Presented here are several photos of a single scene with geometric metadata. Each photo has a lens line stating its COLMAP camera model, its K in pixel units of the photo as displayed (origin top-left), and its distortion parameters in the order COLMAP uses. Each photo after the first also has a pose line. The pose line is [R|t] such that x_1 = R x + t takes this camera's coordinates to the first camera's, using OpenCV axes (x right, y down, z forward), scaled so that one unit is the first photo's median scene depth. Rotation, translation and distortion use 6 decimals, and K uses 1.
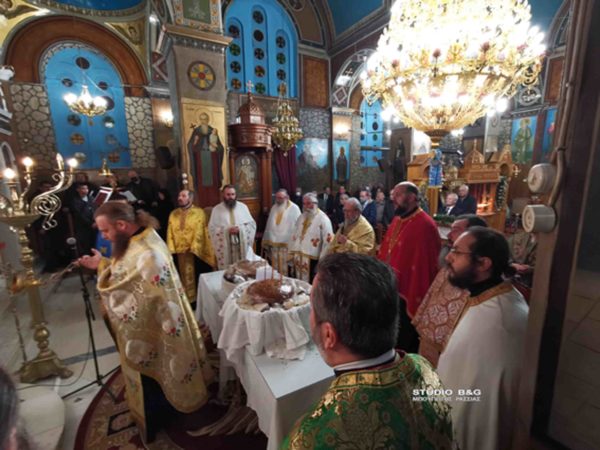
lens RADIAL K [[288.7, 0, 298.8], [0, 288.7, 223.4], [0, 0, 1]] dist [0.002288, 0.004129]
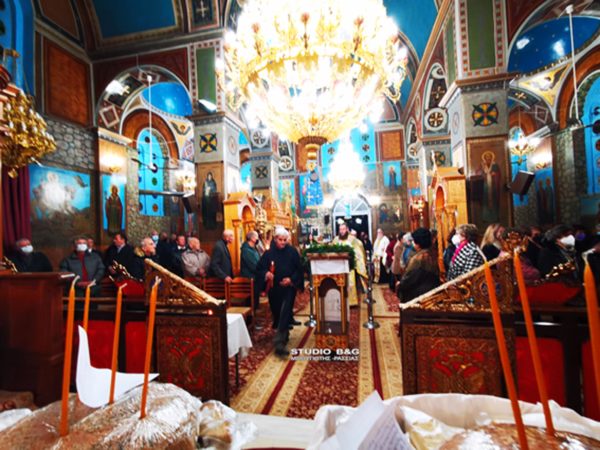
lens RADIAL K [[288.7, 0, 297.5], [0, 288.7, 228.1], [0, 0, 1]] dist [0.002288, 0.004129]
pose [[0.691348, 0.002279, 0.722519, -0.060876], [0.151505, 0.977306, -0.148052, 0.018434], [-0.706459, 0.211821, 0.675313, 0.235202]]
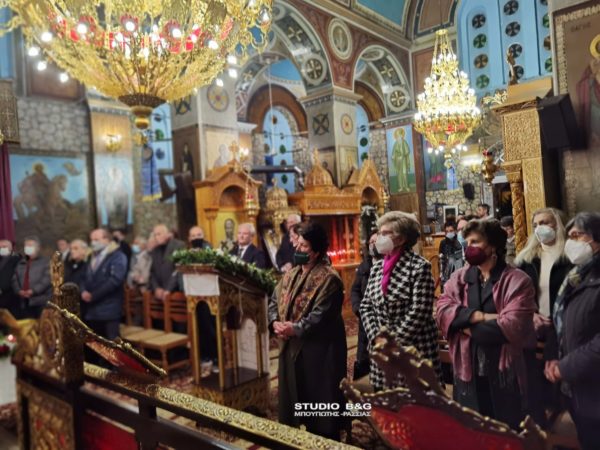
lens RADIAL K [[471.3, 0, 301.0], [0, 471.3, 225.6], [0, 0, 1]] dist [0.007978, -0.001930]
pose [[0.948108, -0.048178, 0.314276, 0.217203], [0.106937, 0.979188, -0.172499, 0.049546], [-0.299425, 0.197155, 0.933528, 0.054294]]
